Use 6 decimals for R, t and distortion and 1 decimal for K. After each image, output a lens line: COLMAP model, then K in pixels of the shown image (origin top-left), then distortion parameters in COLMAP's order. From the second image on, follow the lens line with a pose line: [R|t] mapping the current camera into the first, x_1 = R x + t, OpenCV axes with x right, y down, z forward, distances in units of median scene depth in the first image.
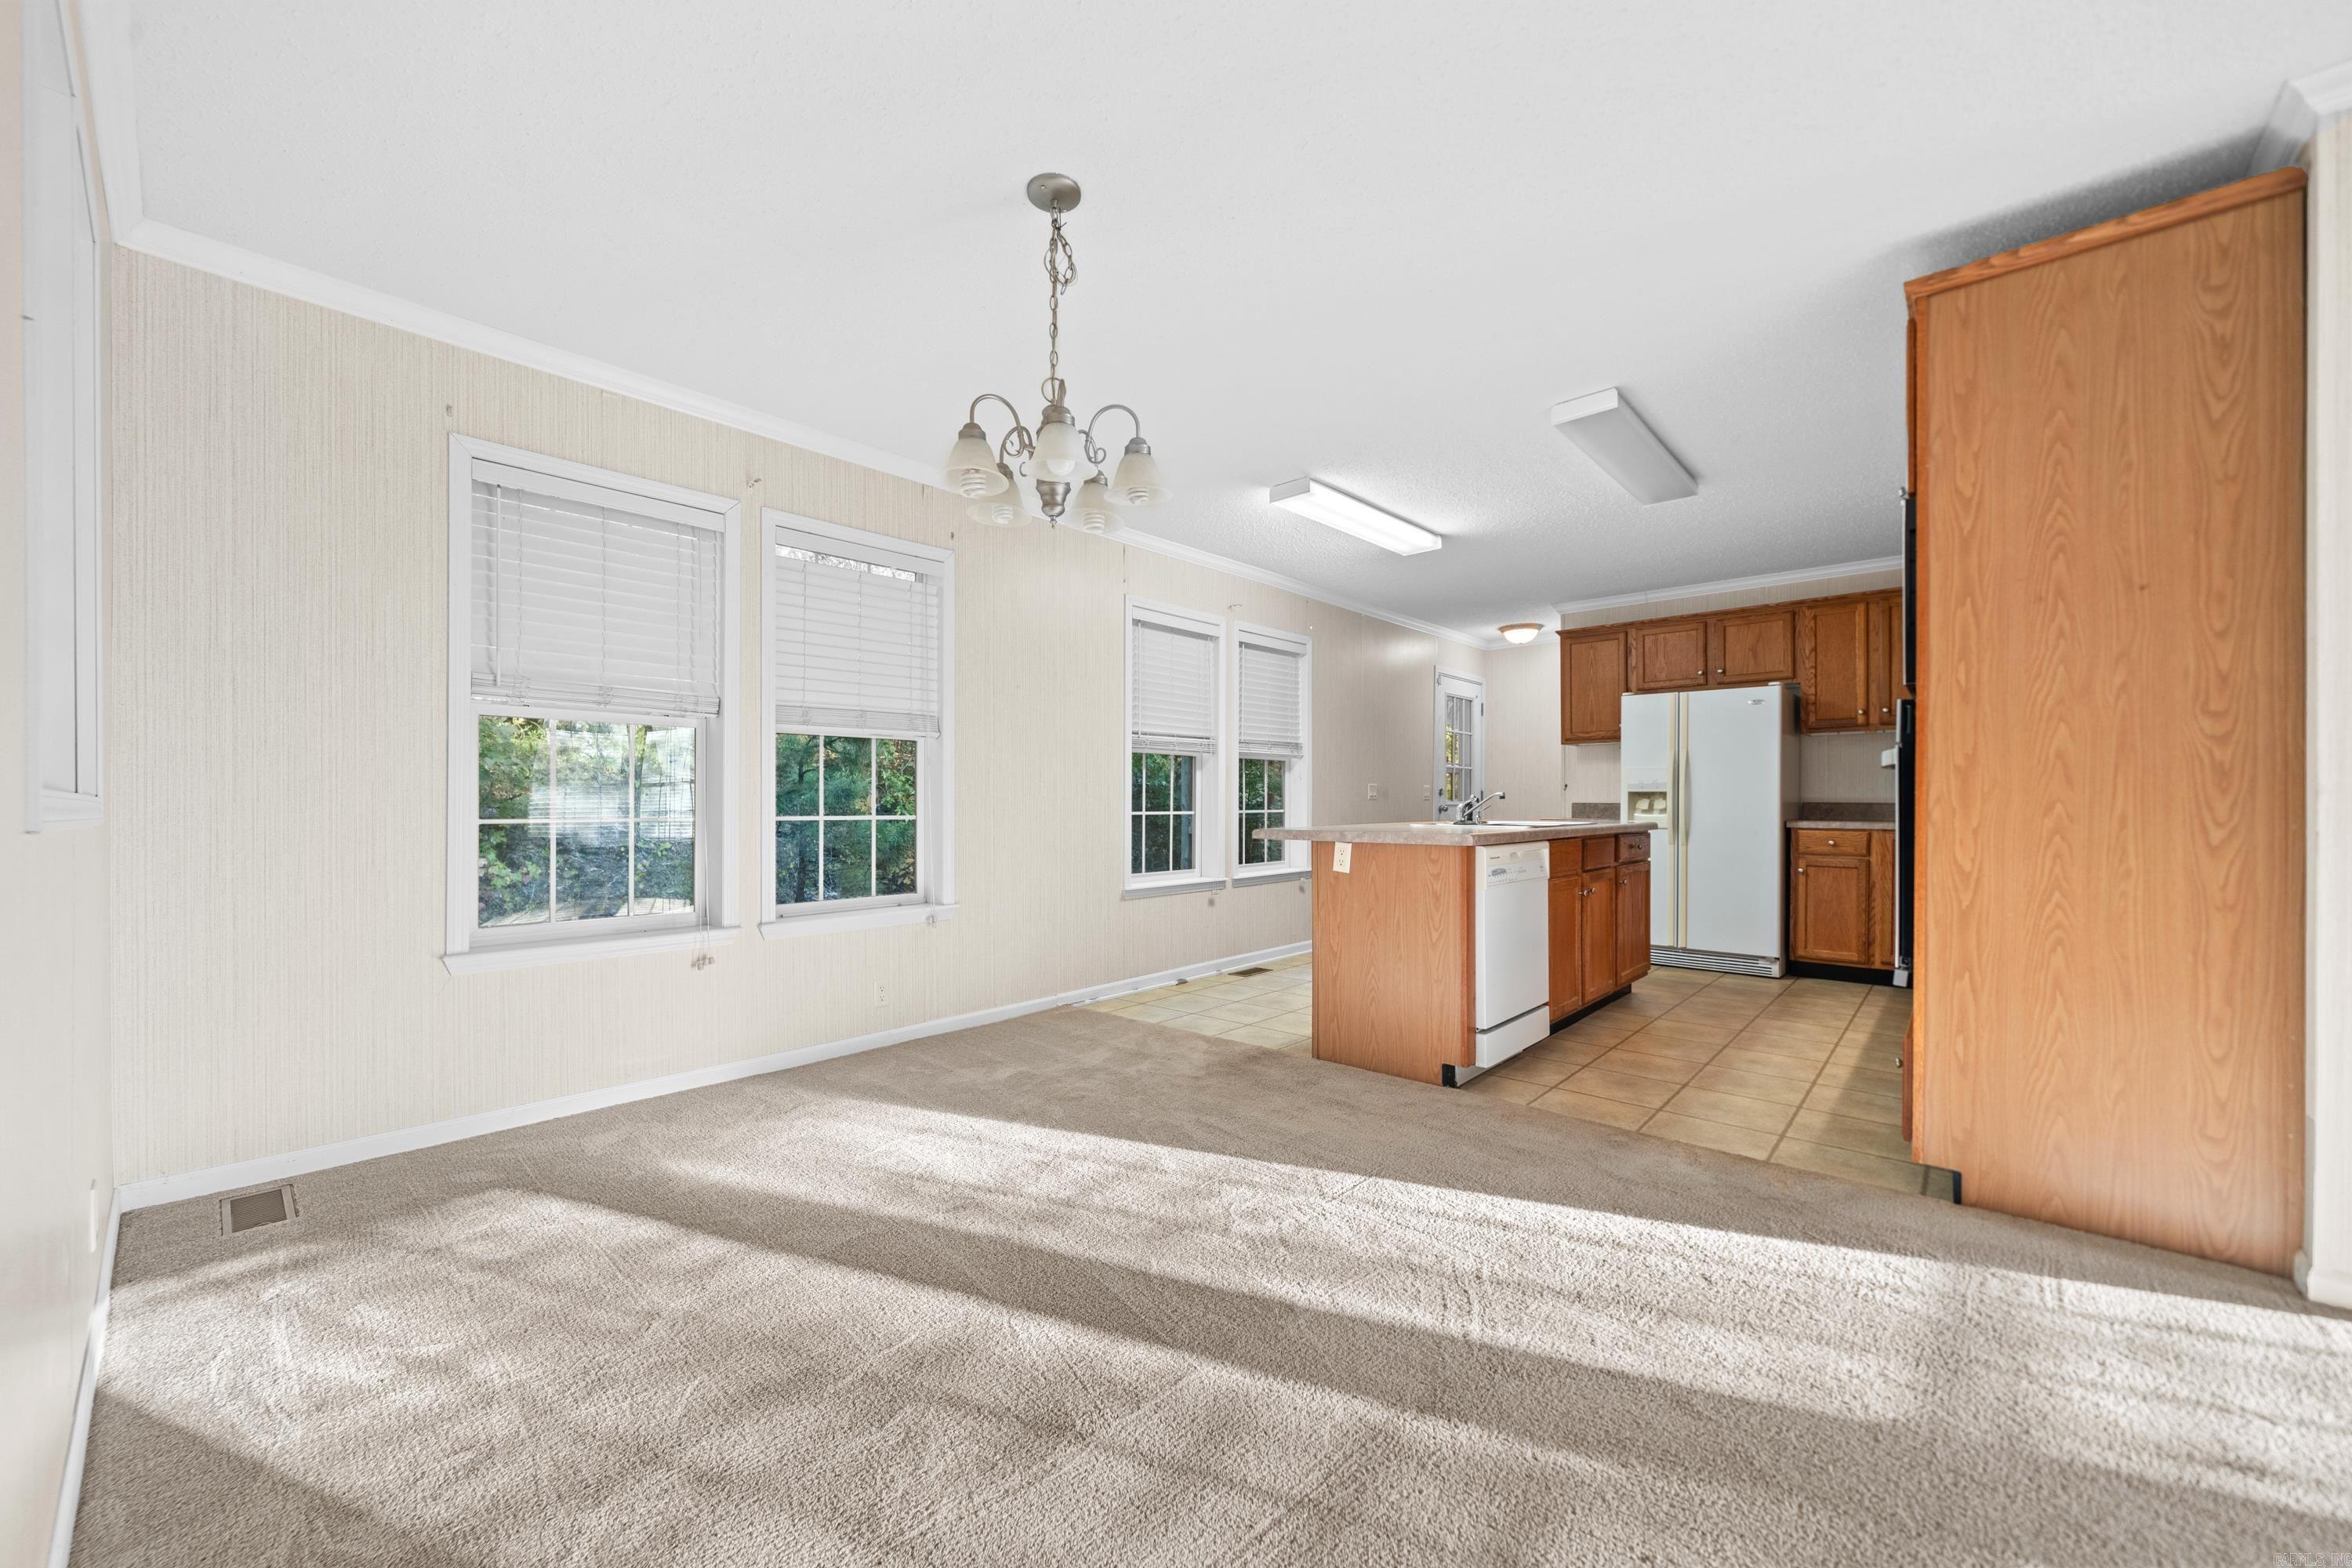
lens RADIAL K [[905.3, 0, 1141.9], [0, 905.3, 804.1], [0, 0, 1]] dist [0.000703, 0.000027]
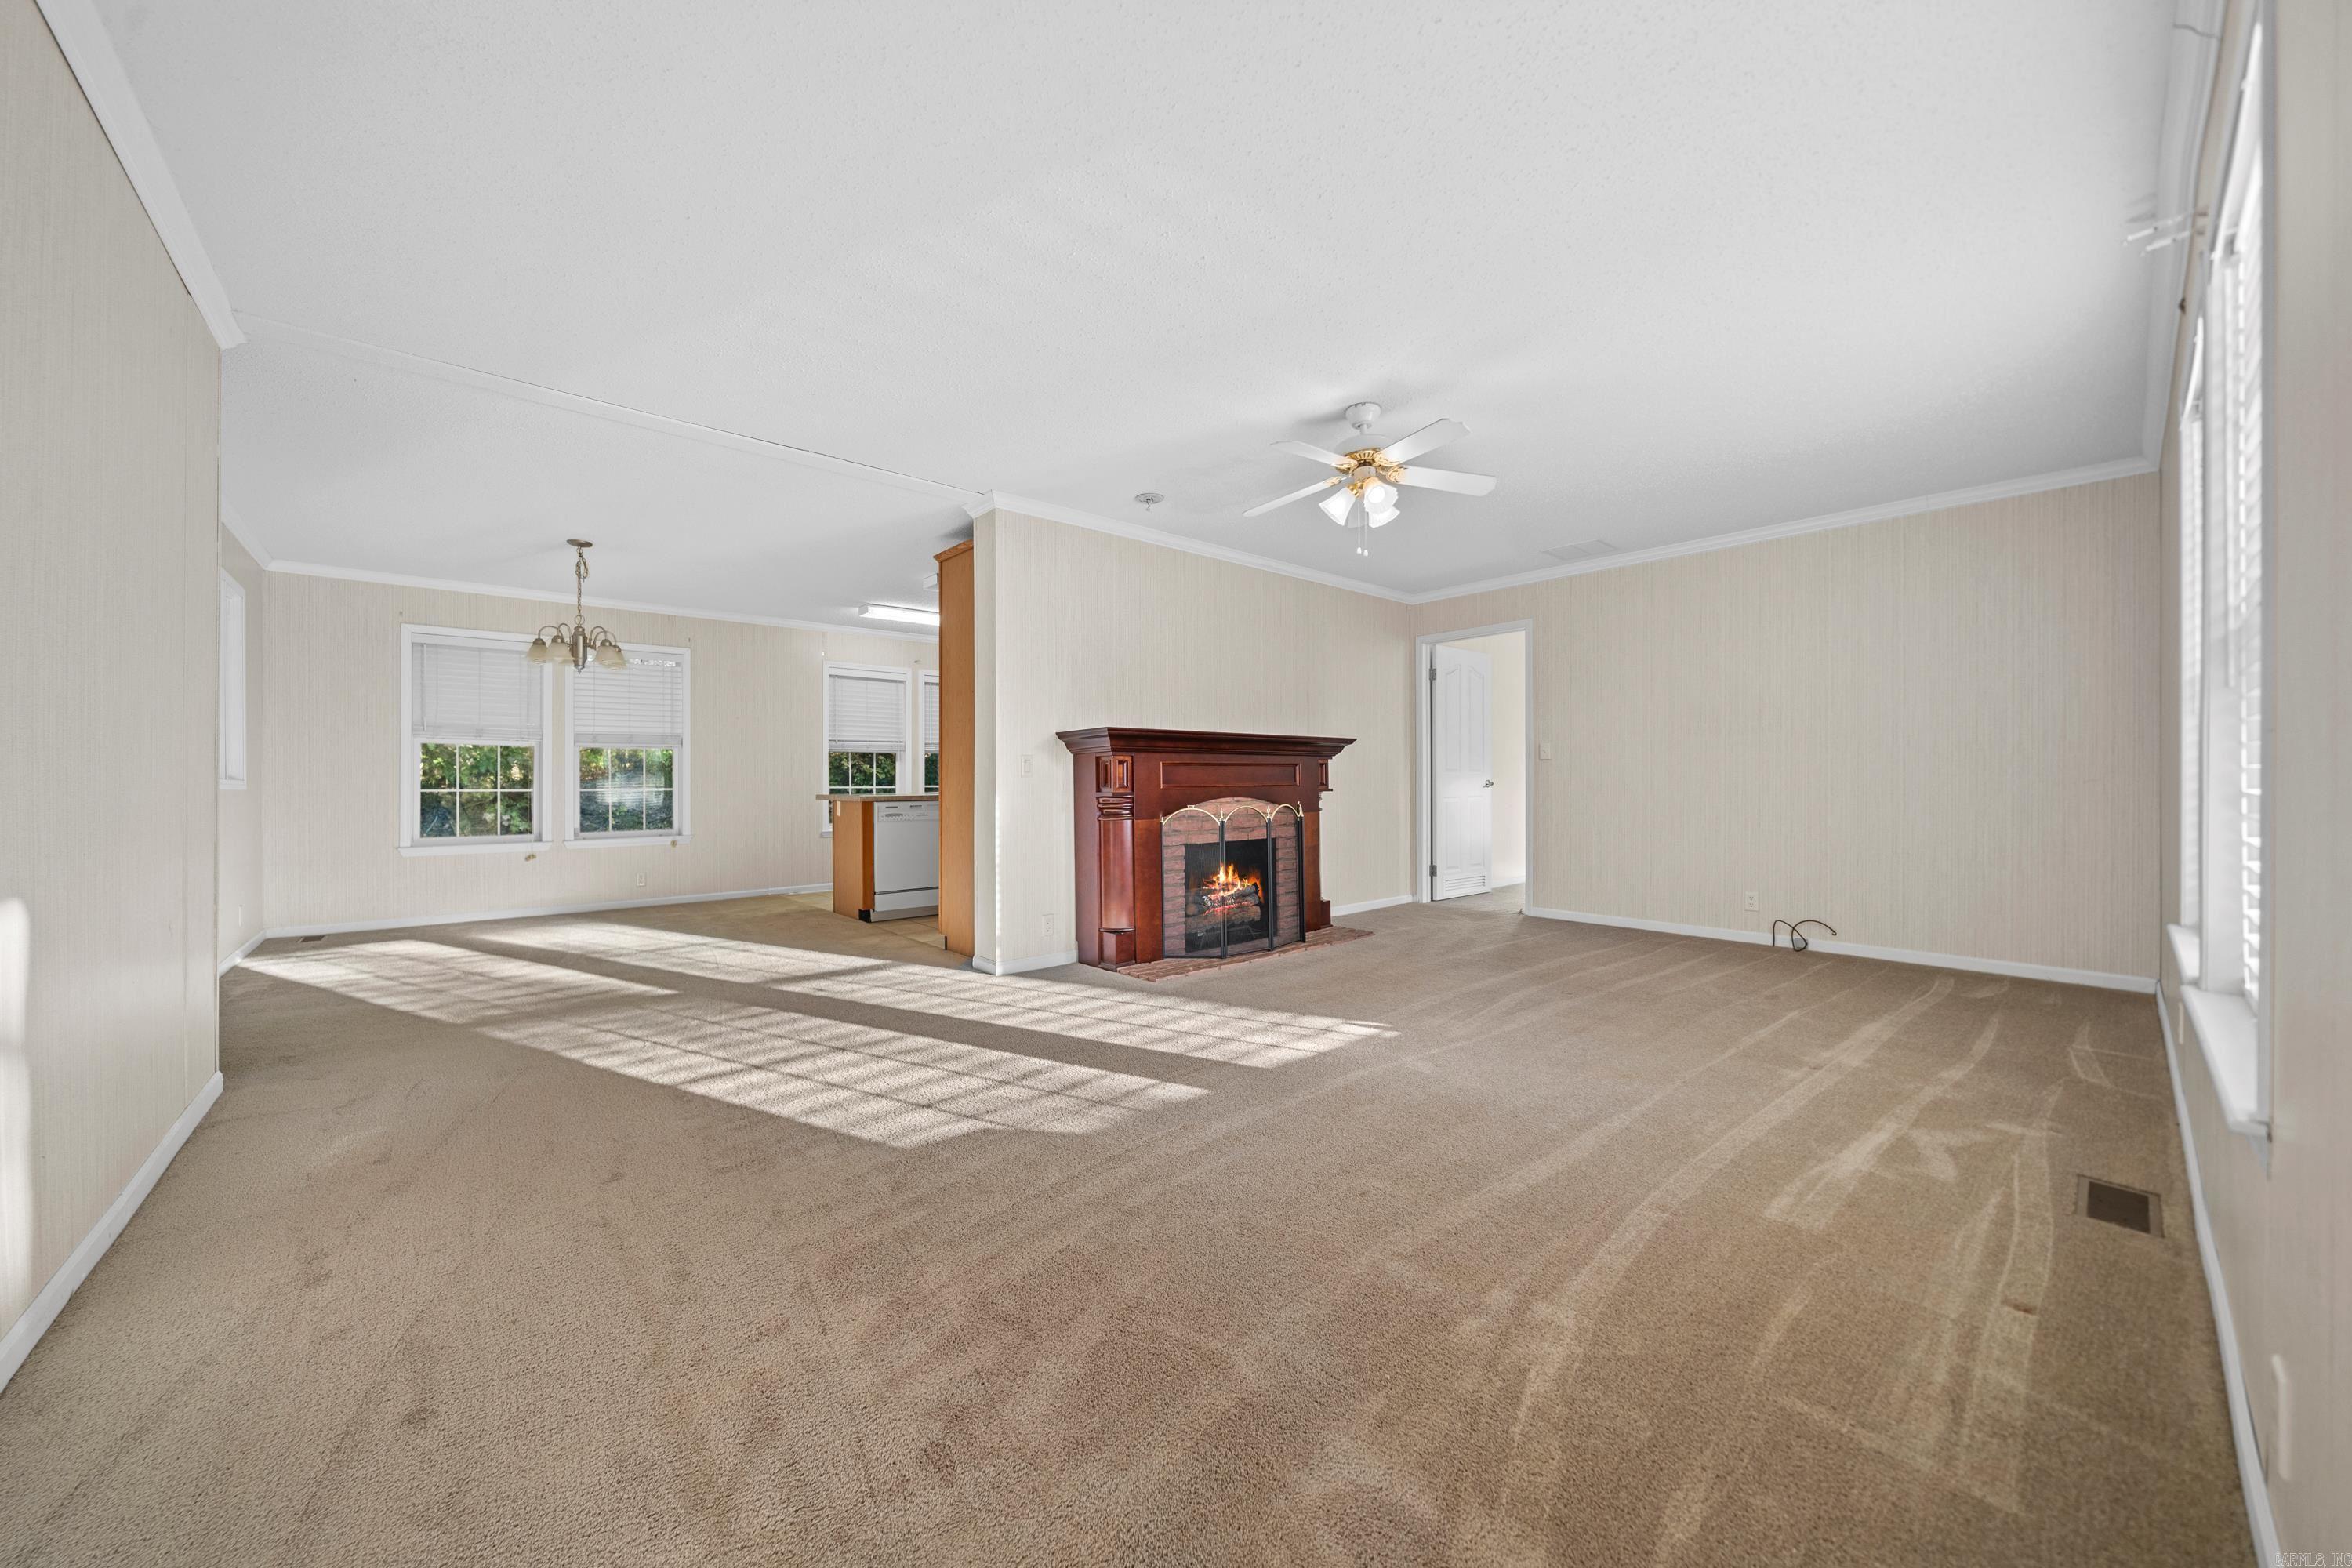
lens RADIAL K [[817.9, 0, 1169.2], [0, 817.9, 778.4], [0, 0, 1]] dist [-0.004925, 0.000029]
pose [[0.995182, -0.002964, -0.098005, 1.092172], [0.002689, 0.999992, -0.002940, 0.000704], [0.098013, 0.002662, 0.995182, -0.688882]]
